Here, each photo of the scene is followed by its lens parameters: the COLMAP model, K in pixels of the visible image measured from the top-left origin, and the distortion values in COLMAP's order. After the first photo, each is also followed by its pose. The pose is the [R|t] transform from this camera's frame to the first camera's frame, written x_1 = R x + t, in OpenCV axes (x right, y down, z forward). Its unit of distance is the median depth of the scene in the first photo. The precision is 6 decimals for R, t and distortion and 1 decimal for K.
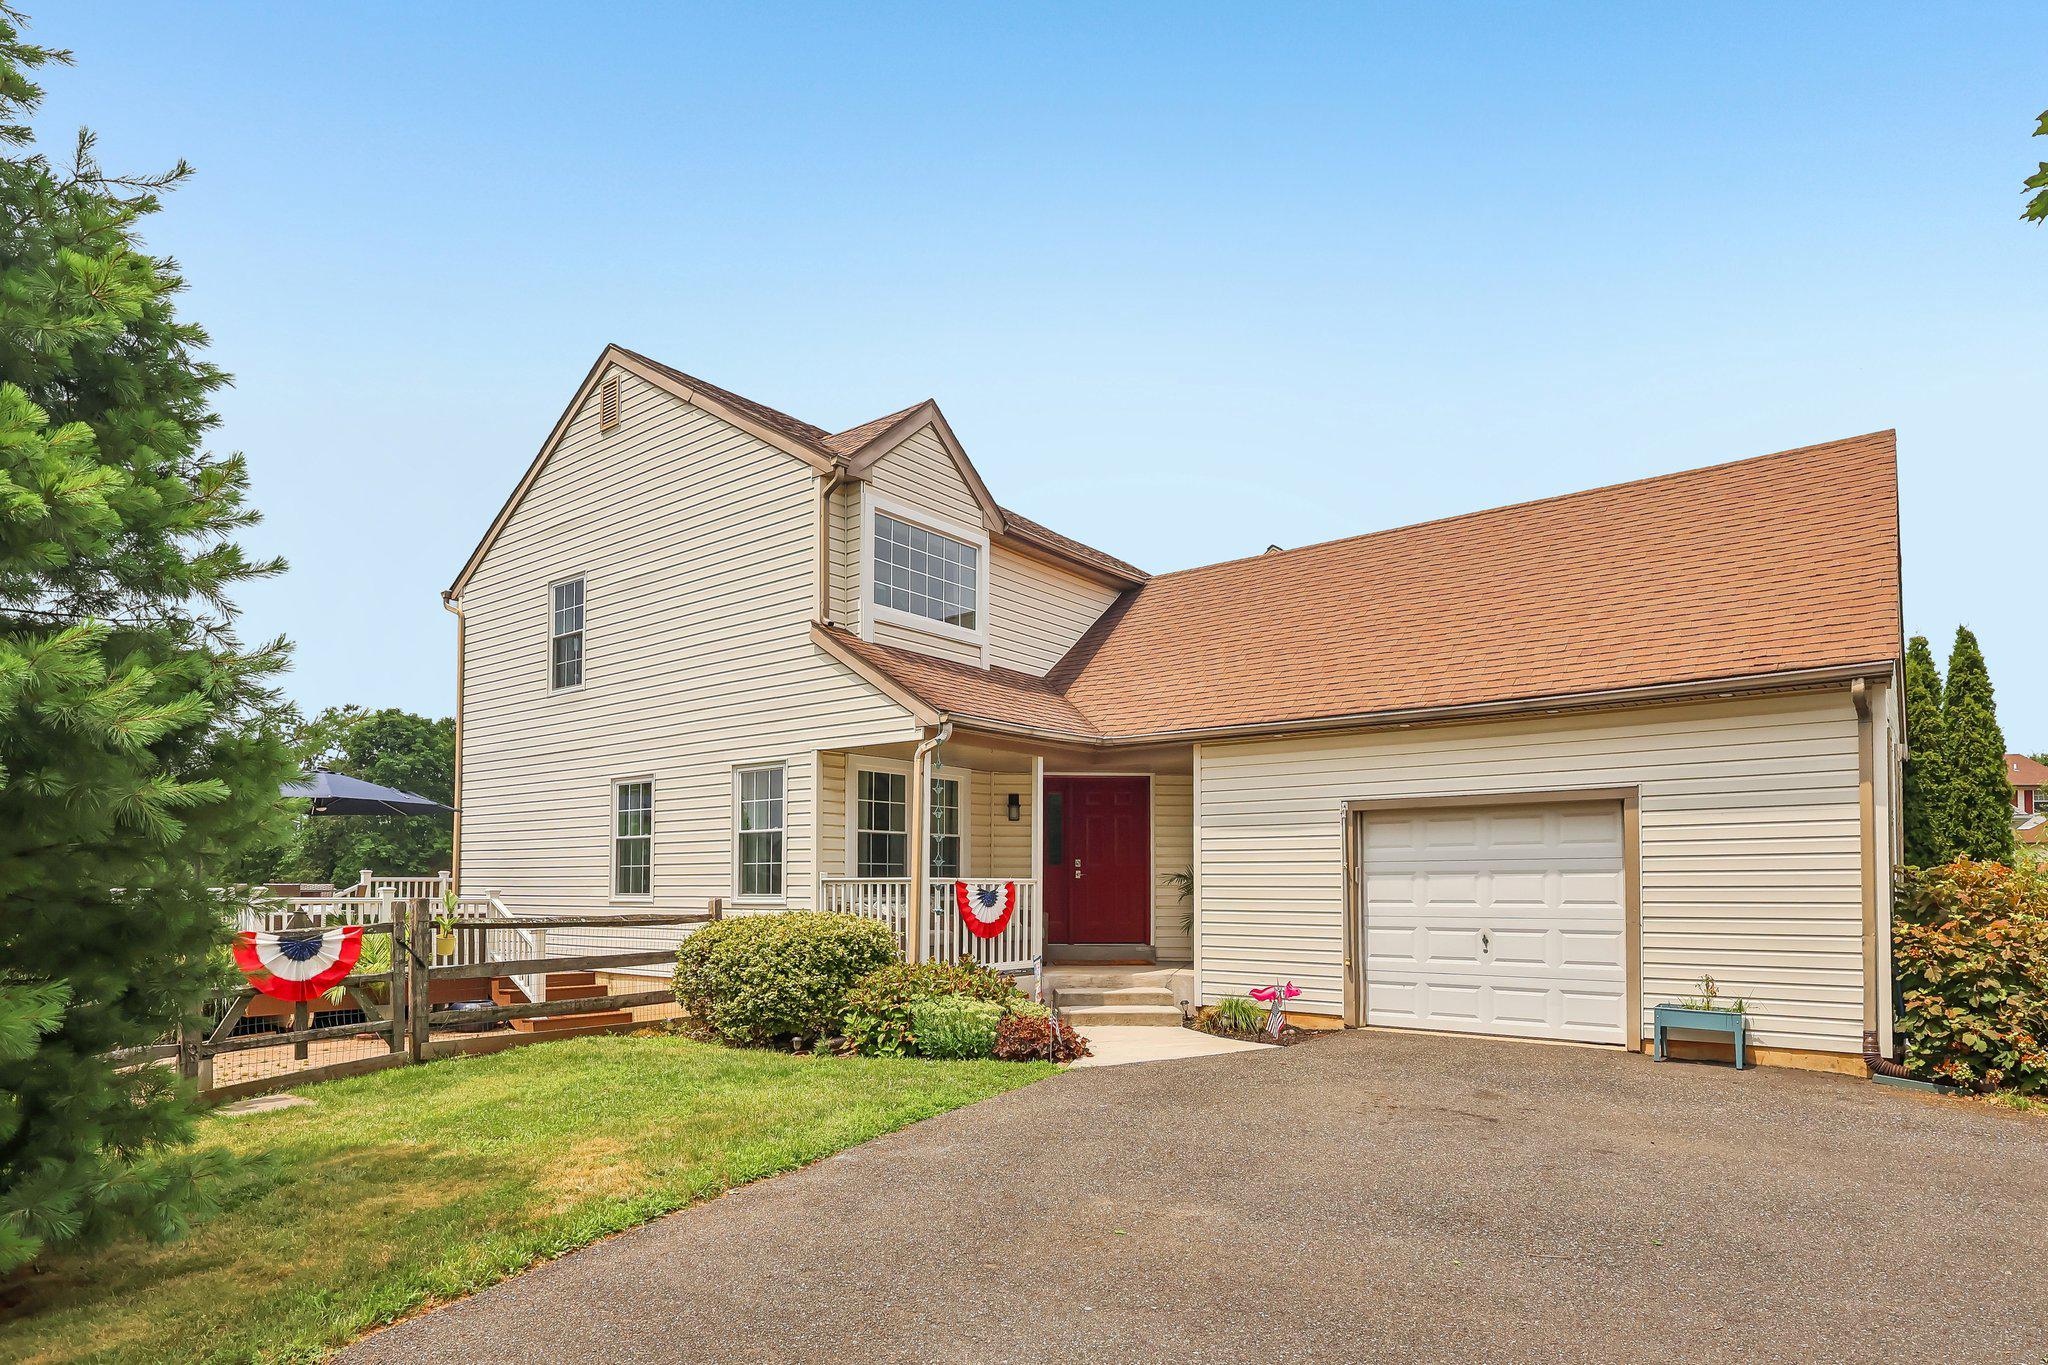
lens RADIAL K [[1153.1, 0, 1024.0], [0, 1153.1, 682.5], [0, 0, 1]] dist [0.004890, 0.000569]
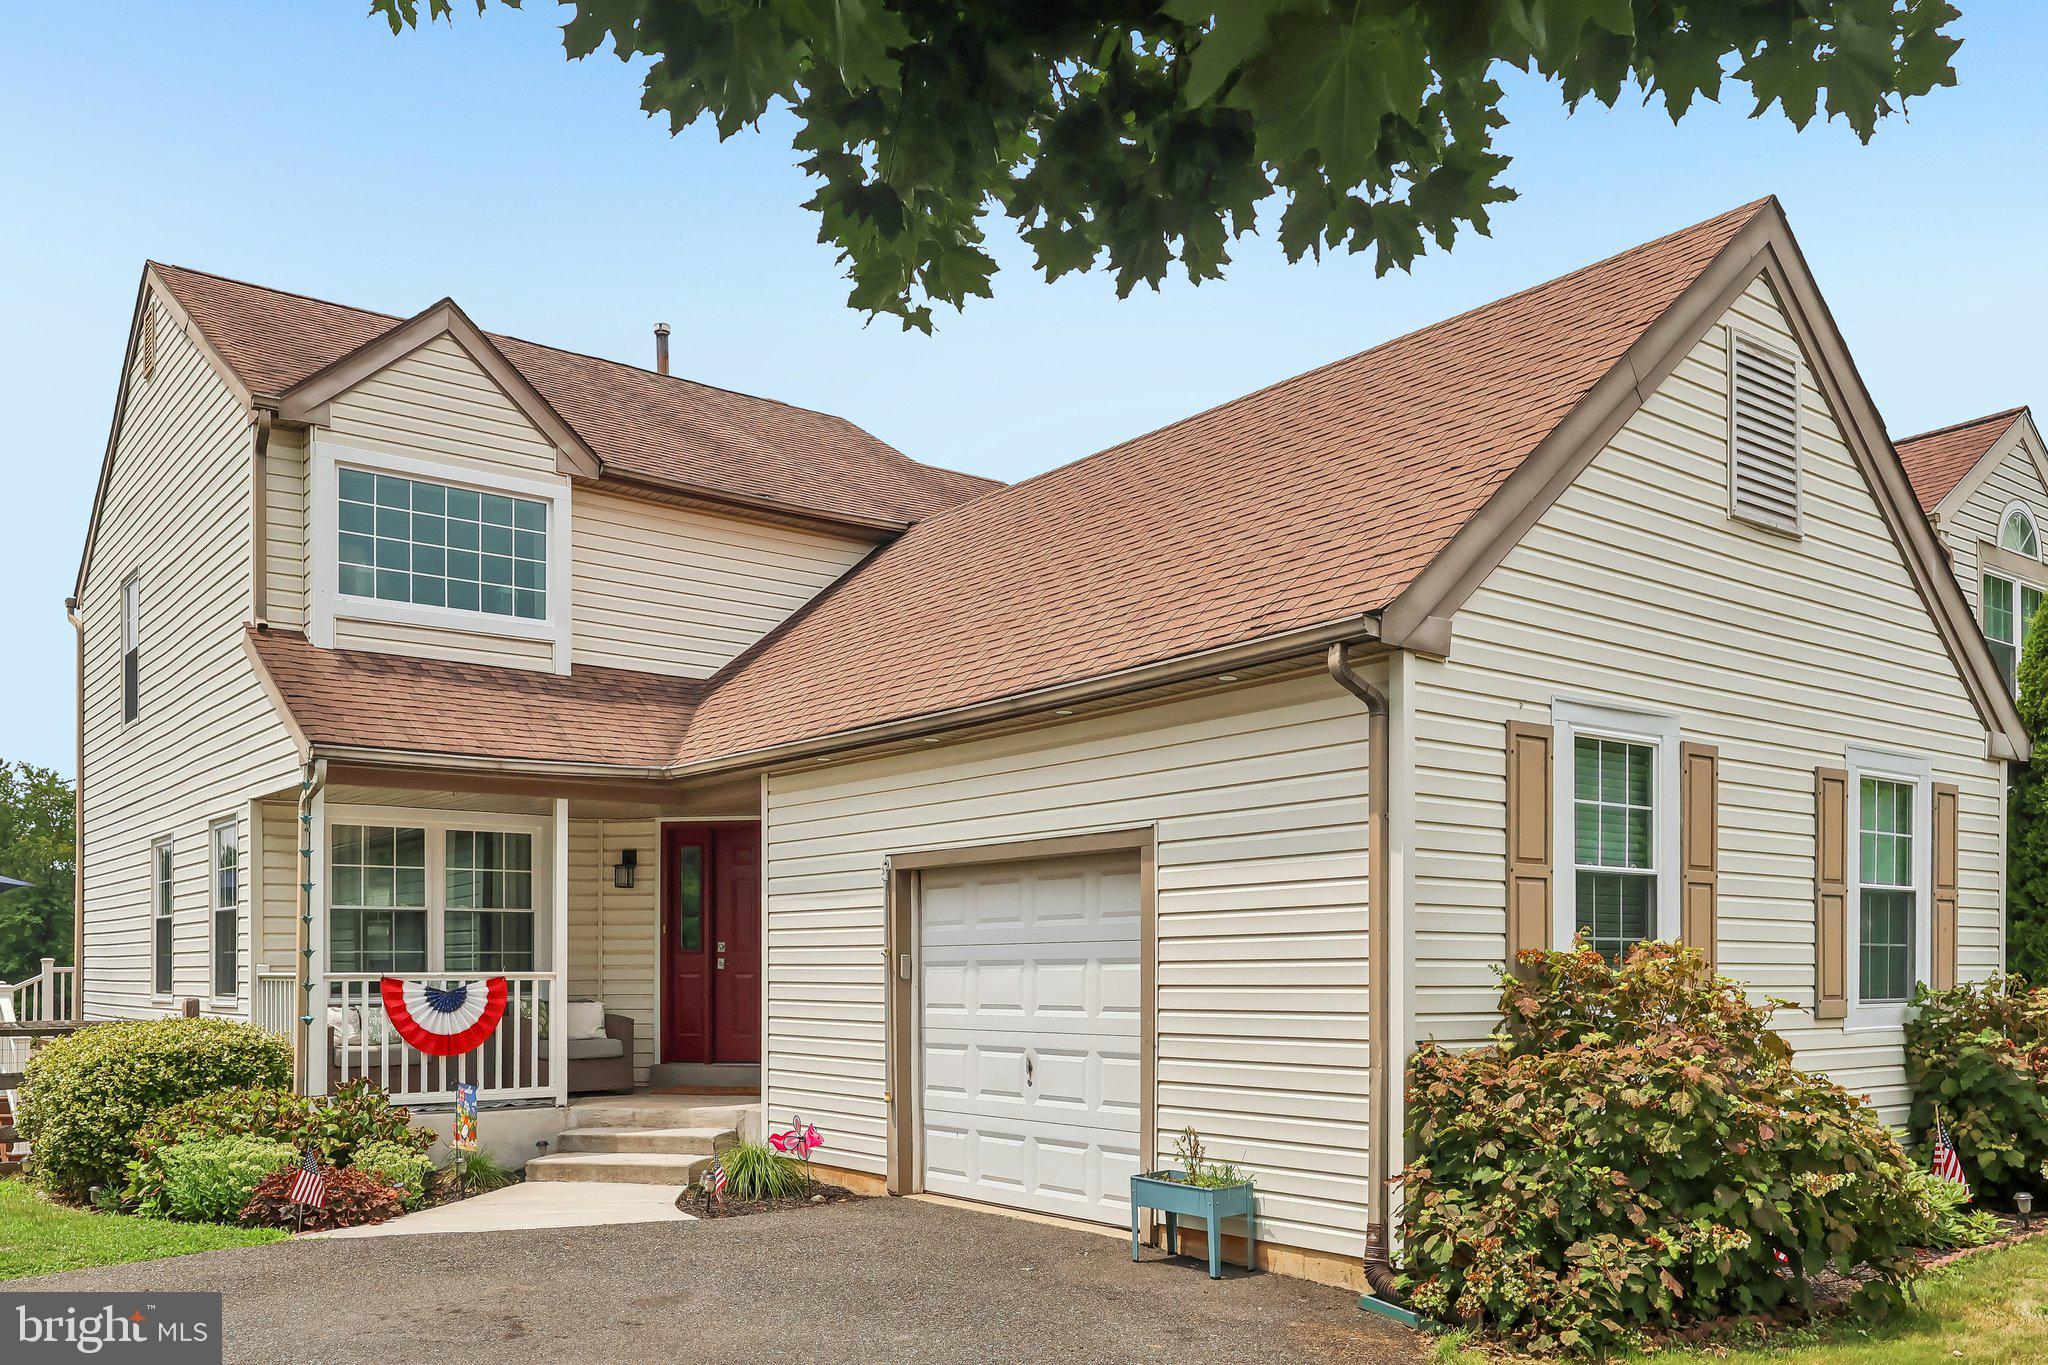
lens RADIAL K [[1697.2, 0, 1019.5], [0, 1697.2, 708.6], [0, 0, 1]] dist [0.006272, 0.002522]
pose [[0.970297, -0.039151, -0.238729, 0.569036], [0.044451, 0.998869, 0.016856, 0.005101], [0.237799, -0.026967, 0.970940, 0.068727]]
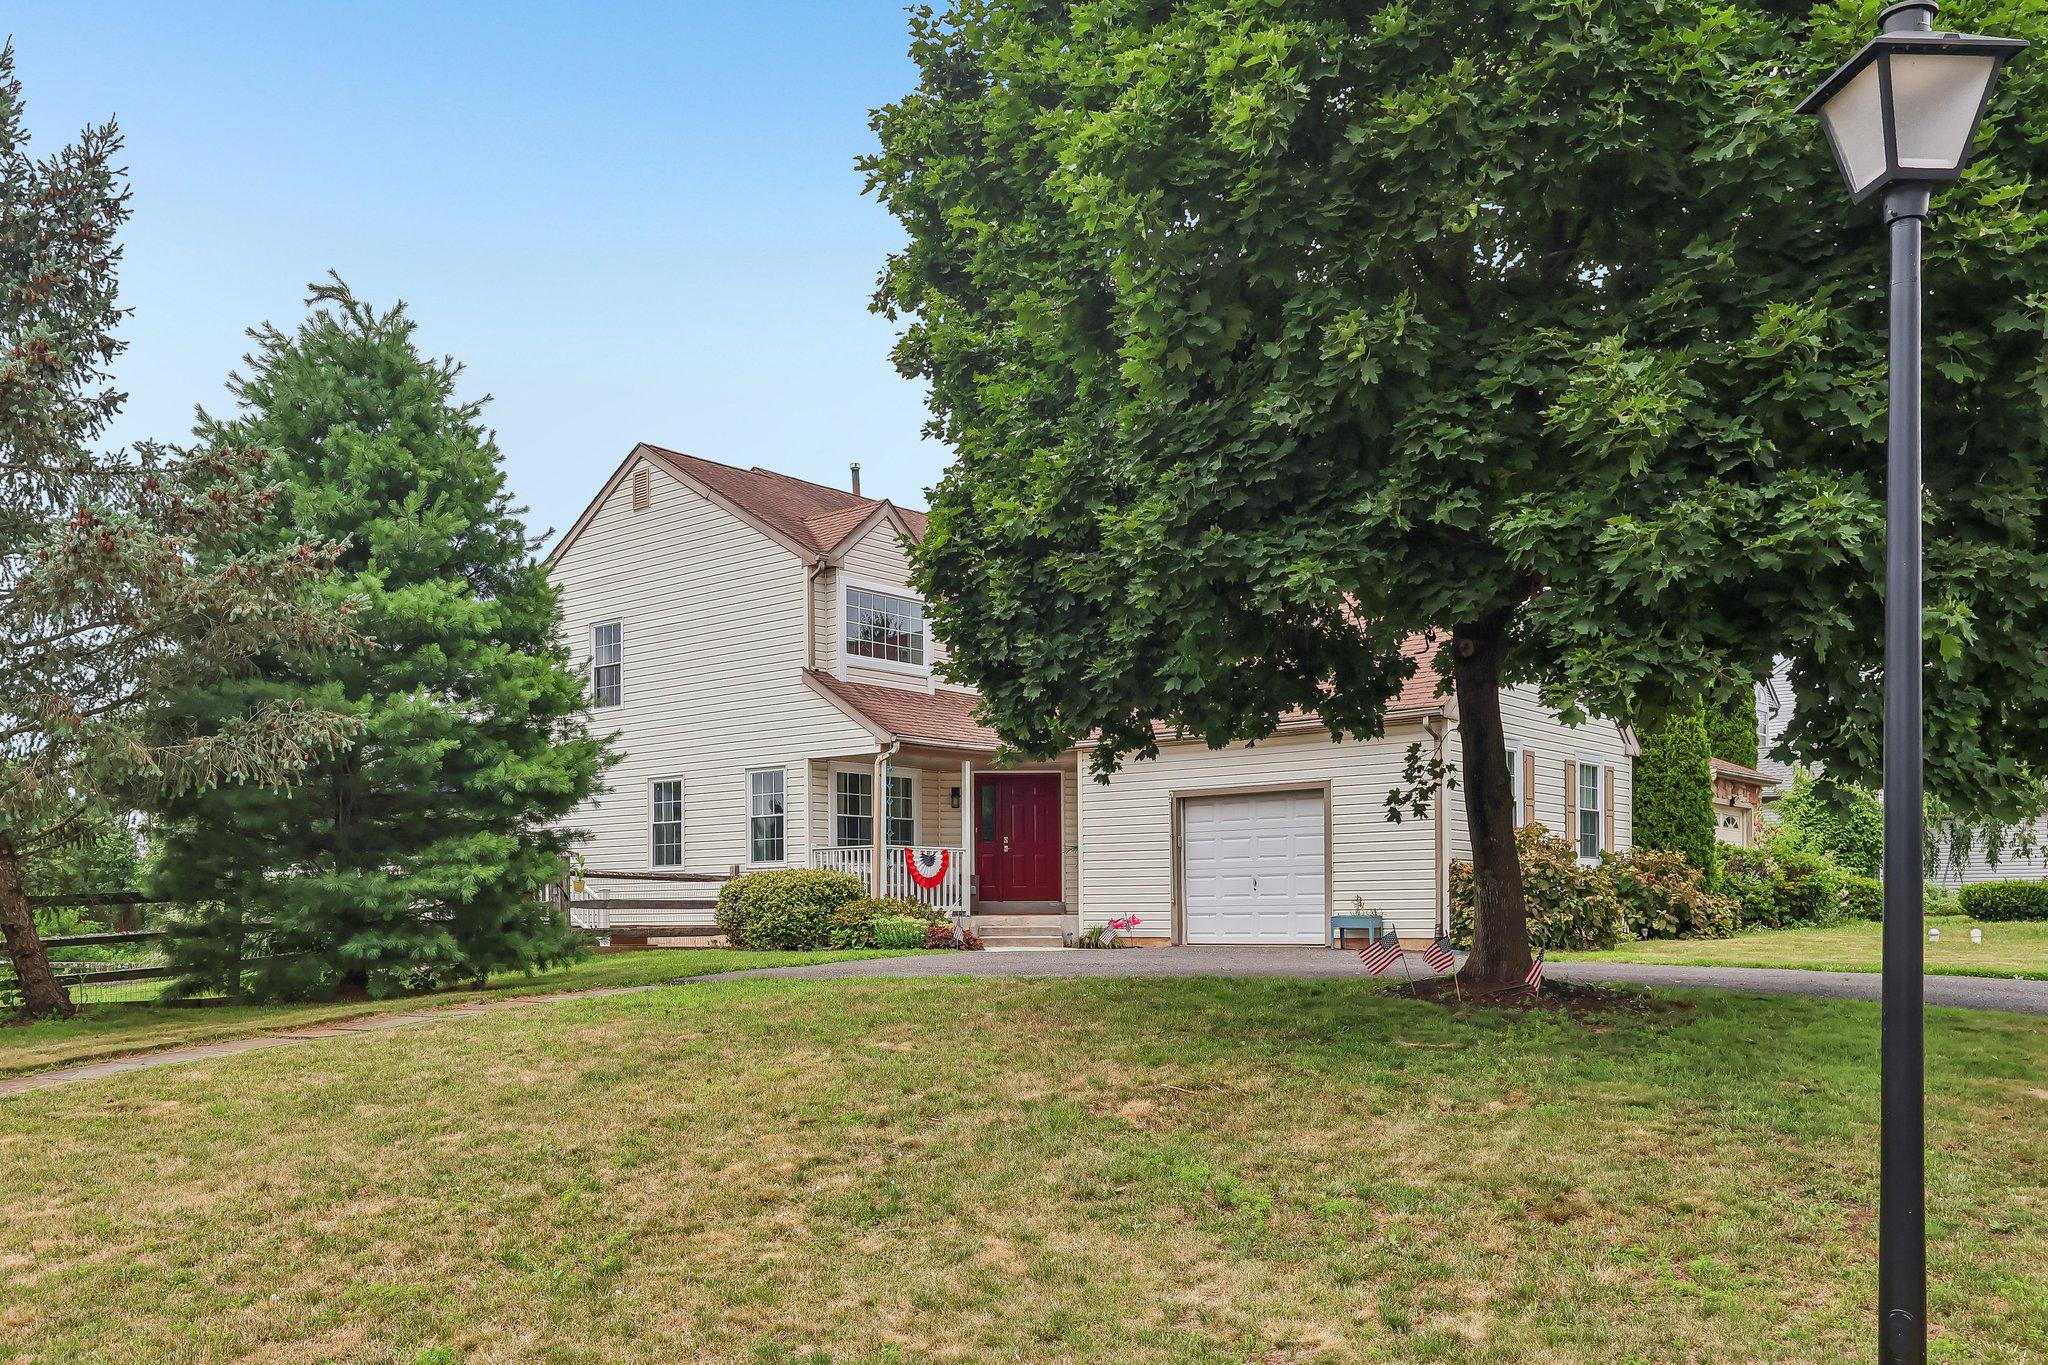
lens RADIAL K [[1657.6, 0, 1024.0], [0, 1657.6, 682.5], [0, 0, 1]] dist [0.043621, 0.000286]
pose [[0.999580, -0.009439, -0.027406, 0.146649], [0.010402, 0.999326, 0.035196, -0.105866], [0.027055, -0.035466, 0.999005, -1.054143]]
